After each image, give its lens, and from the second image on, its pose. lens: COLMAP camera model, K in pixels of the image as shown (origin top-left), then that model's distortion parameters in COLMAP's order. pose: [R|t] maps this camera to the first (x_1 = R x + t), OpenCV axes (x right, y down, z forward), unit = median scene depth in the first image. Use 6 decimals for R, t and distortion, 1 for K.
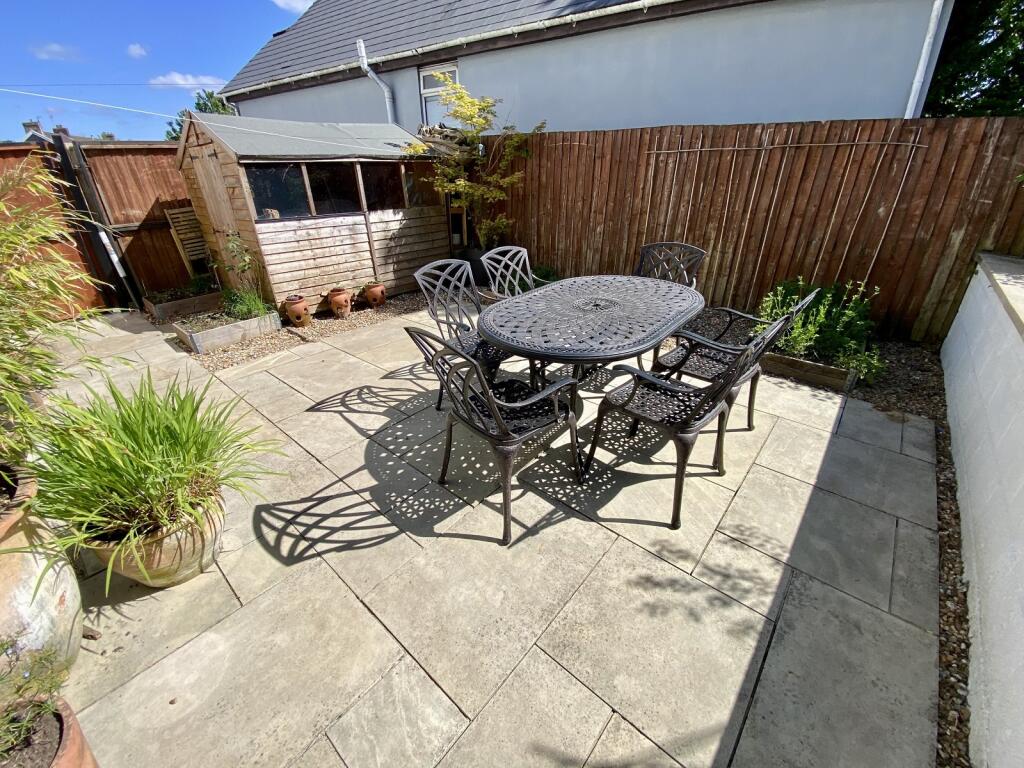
lens RADIAL K [[416.6, 0, 512.0], [0, 416.6, 384.0], [0, 0, 1]] dist [-0.000331, -0.000038]
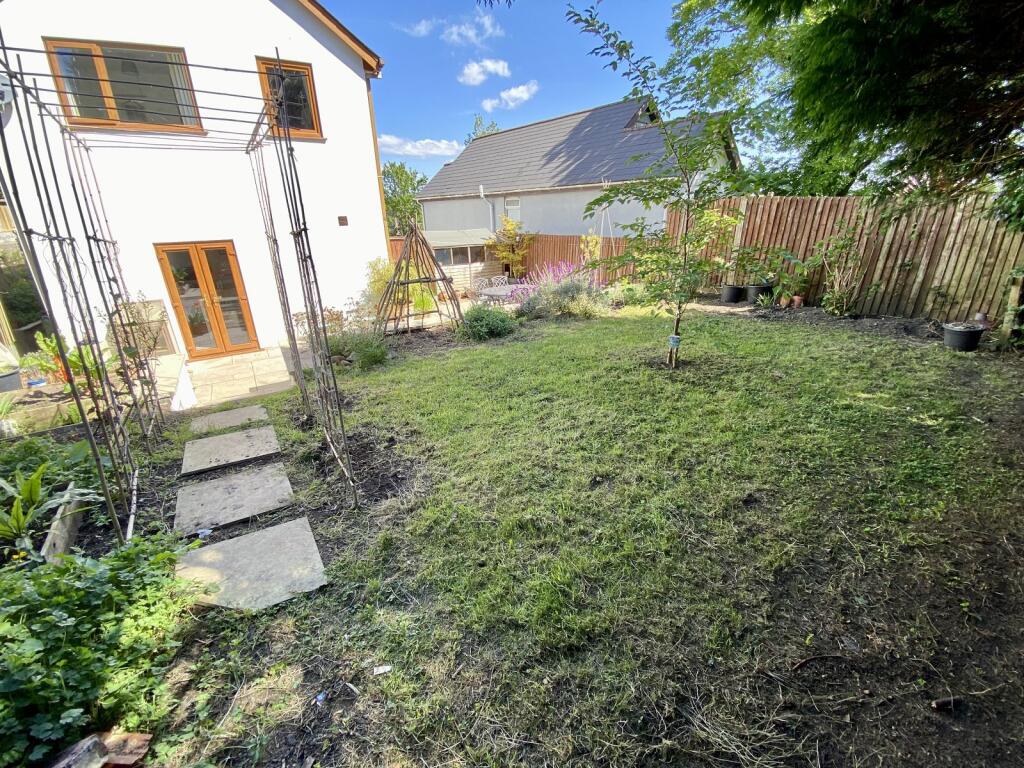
lens RADIAL K [[416.6, 0, 512.0], [0, 416.6, 384.0], [0, 0, 1]] dist [-0.000331, -0.000038]
pose [[0.962060, 0.096967, -0.255025, 0.633020], [-0.114371, 0.991954, -0.054289, 0.452189], [0.247708, 0.081397, 0.965409, -1.390582]]
